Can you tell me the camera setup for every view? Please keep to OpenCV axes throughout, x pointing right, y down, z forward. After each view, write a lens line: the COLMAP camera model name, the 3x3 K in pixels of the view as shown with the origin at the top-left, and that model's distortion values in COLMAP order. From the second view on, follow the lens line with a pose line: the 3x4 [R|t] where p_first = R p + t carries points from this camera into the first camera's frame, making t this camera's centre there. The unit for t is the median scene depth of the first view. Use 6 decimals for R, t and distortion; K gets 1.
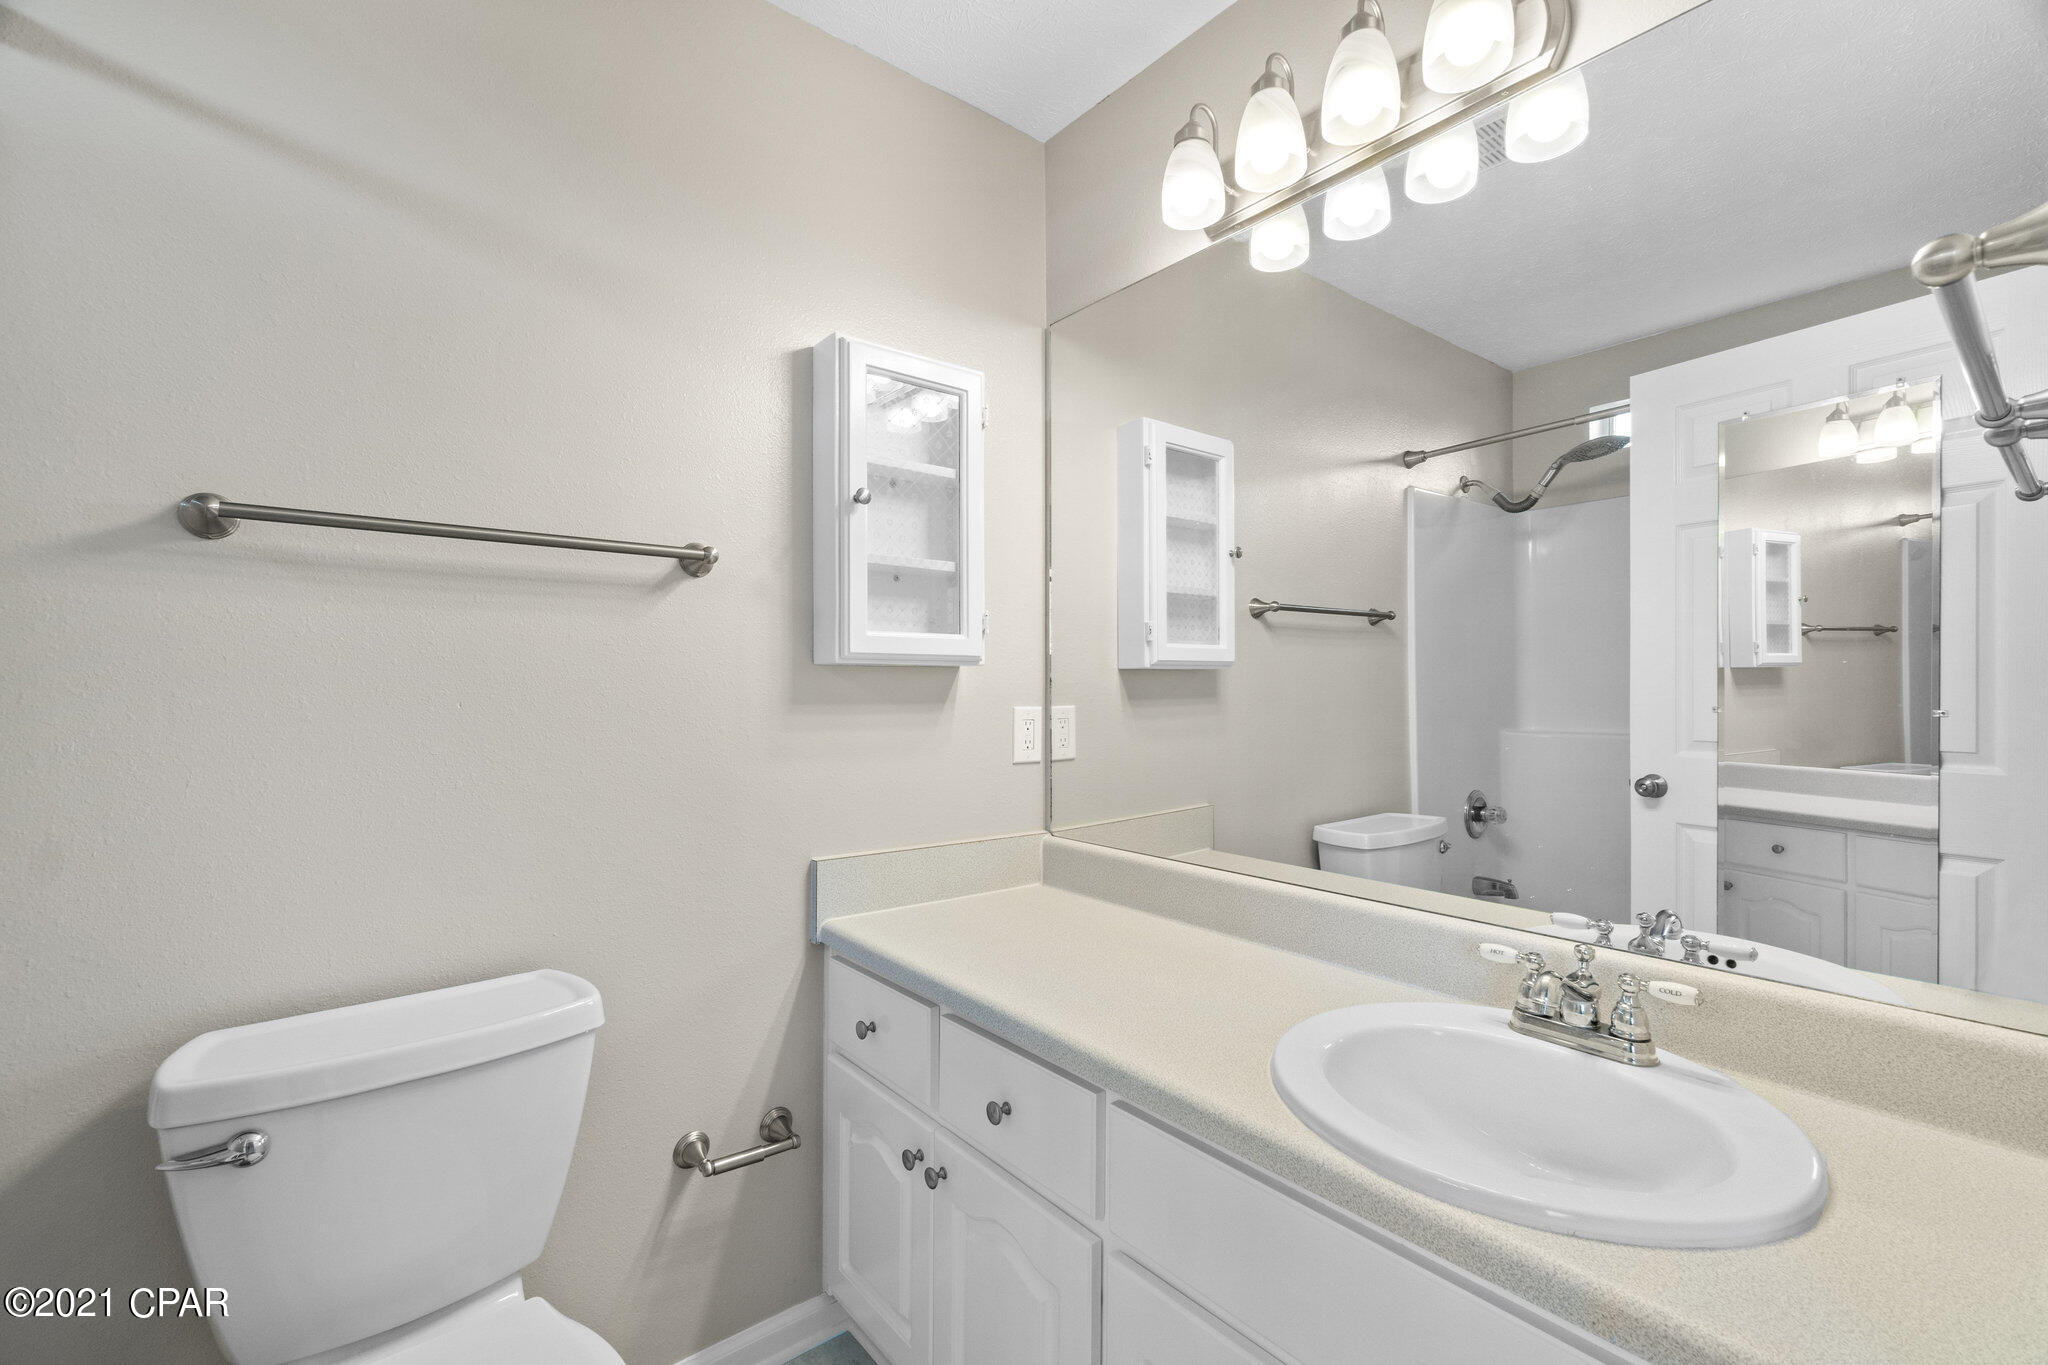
lens RADIAL K [[880.5, 0, 1024.0], [0, 880.5, 682.5], [0, 0, 1]] dist [-0.003750, 0.000159]
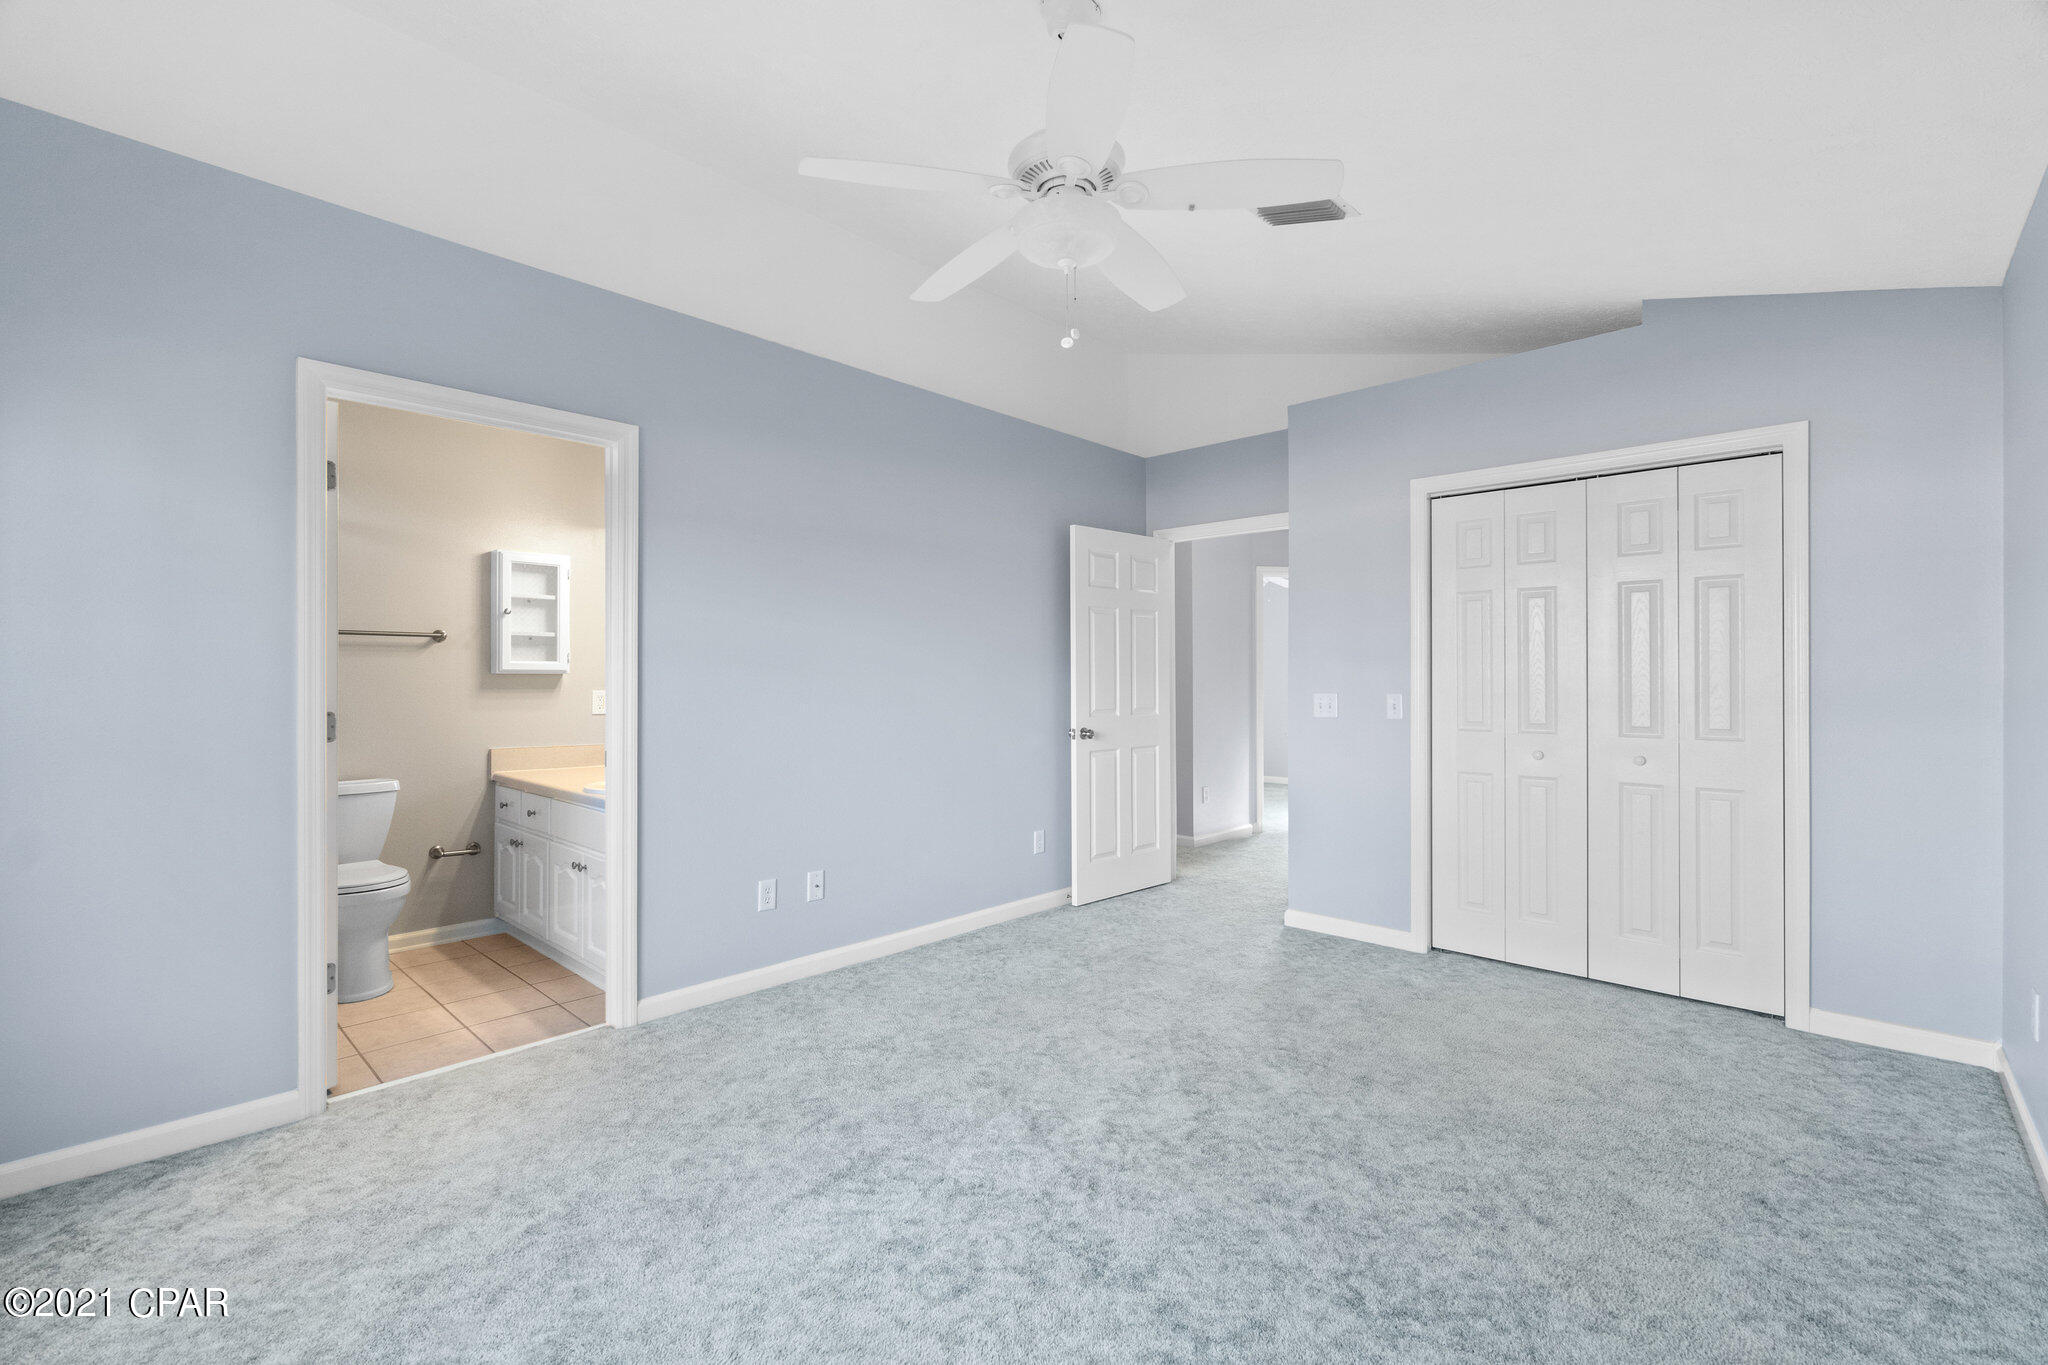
lens RADIAL K [[880.5, 0, 1024.0], [0, 880.5, 682.5], [0, 0, 1]] dist [-0.003750, 0.000159]
pose [[0.989964, -0.000800, 0.141321, 0.981576], [0.000852, 1.000000, -0.000307, 0.007764], [-0.141320, 0.000424, 0.989964, -1.846674]]
